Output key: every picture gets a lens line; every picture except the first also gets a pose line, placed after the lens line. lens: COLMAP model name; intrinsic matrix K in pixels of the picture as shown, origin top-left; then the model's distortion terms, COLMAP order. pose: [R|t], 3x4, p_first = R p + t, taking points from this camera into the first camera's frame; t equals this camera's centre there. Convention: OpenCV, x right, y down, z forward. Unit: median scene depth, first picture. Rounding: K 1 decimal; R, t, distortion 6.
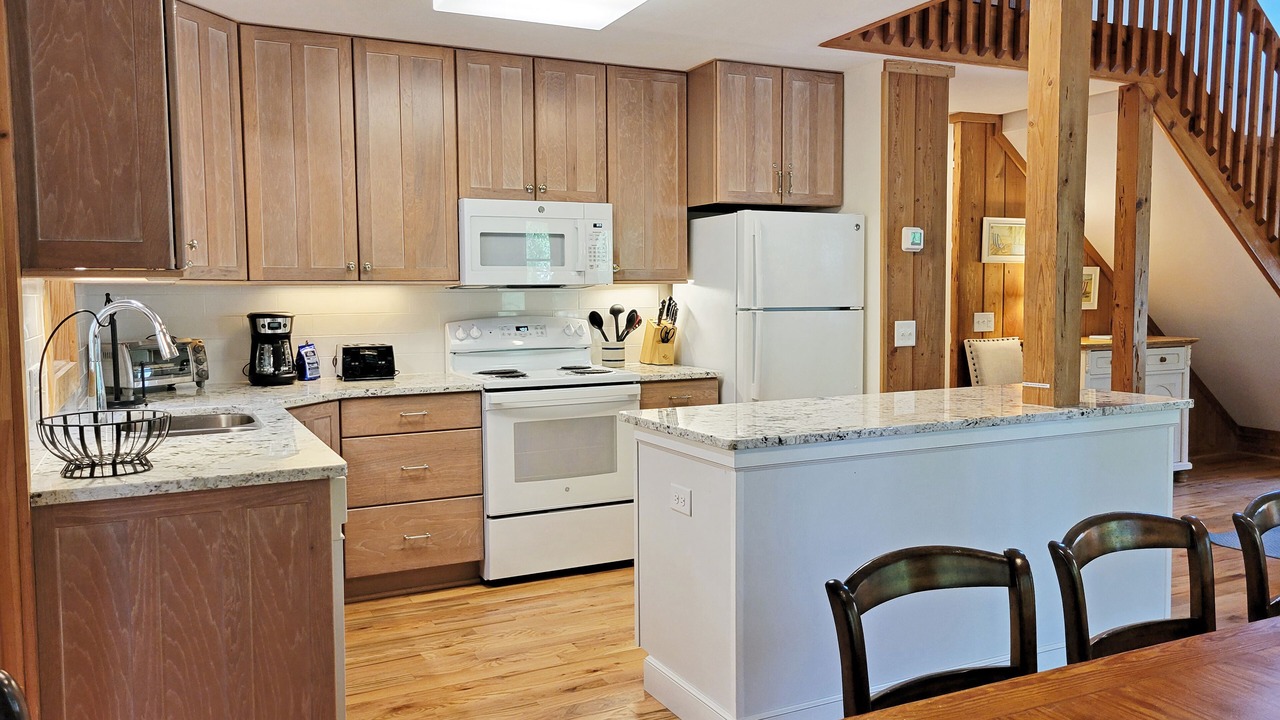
lens RADIAL K [[946.8, 0, 627.6], [0, 946.8, 363.8], [0, 0, 1]] dist [0.029212, 0.004410]
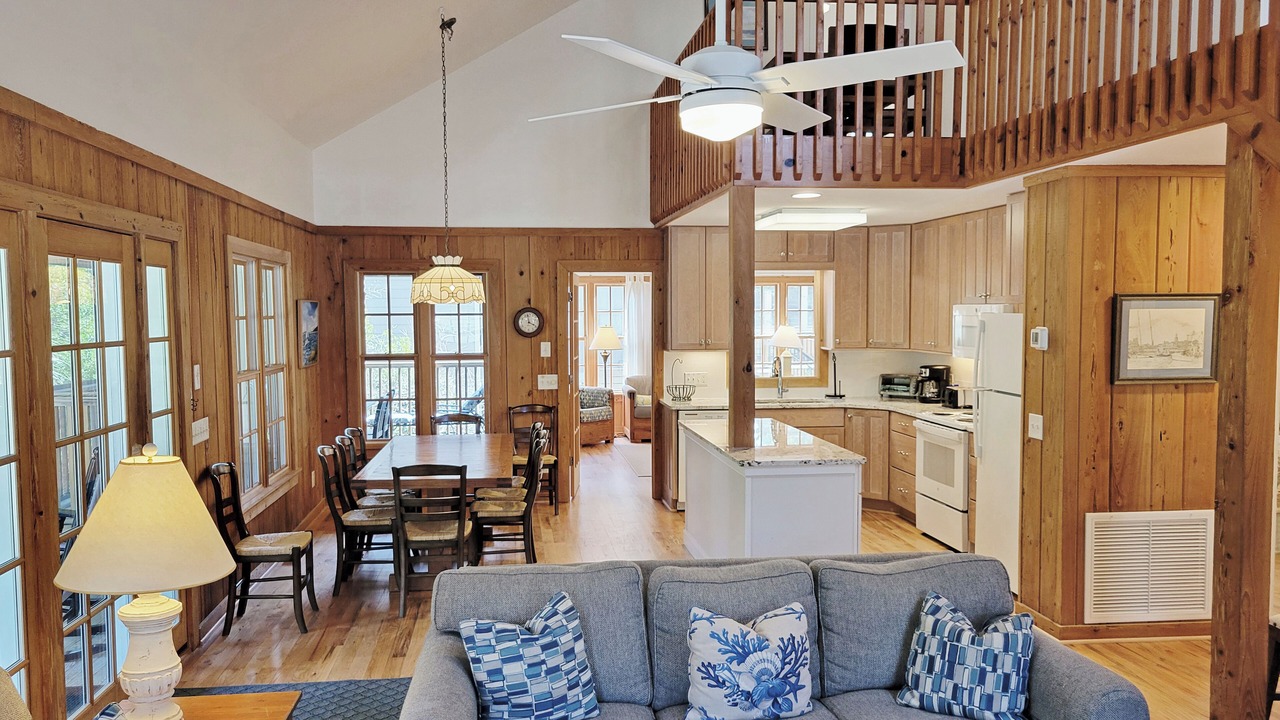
lens RADIAL K [[946.8, 0, 627.6], [0, 946.8, 363.8], [0, 0, 1]] dist [0.029212, 0.004410]
pose [[-0.311102, 0.066528, -0.948045, 1.634327], [-0.061659, 0.994032, 0.089988, -0.192031], [0.948374, 0.086451, -0.305144, 0.999991]]
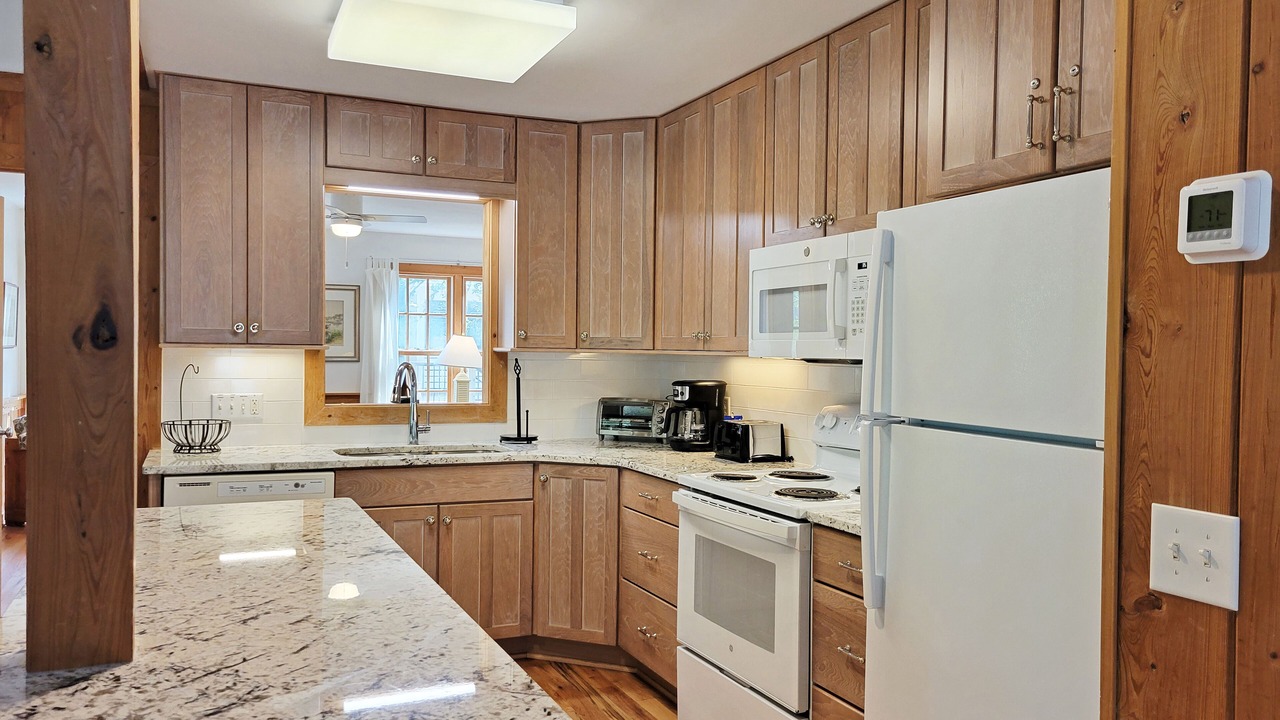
lens RADIAL K [[951.0, 0, 616.8], [0, 951.0, 377.7], [0, 0, 1]] dist [0.035382, -0.002827]
pose [[-0.026515, 0.038761, -0.998897, 0.657367], [-0.086021, 0.995453, 0.040911, -0.091816], [0.995940, 0.087011, -0.023060, 0.938455]]
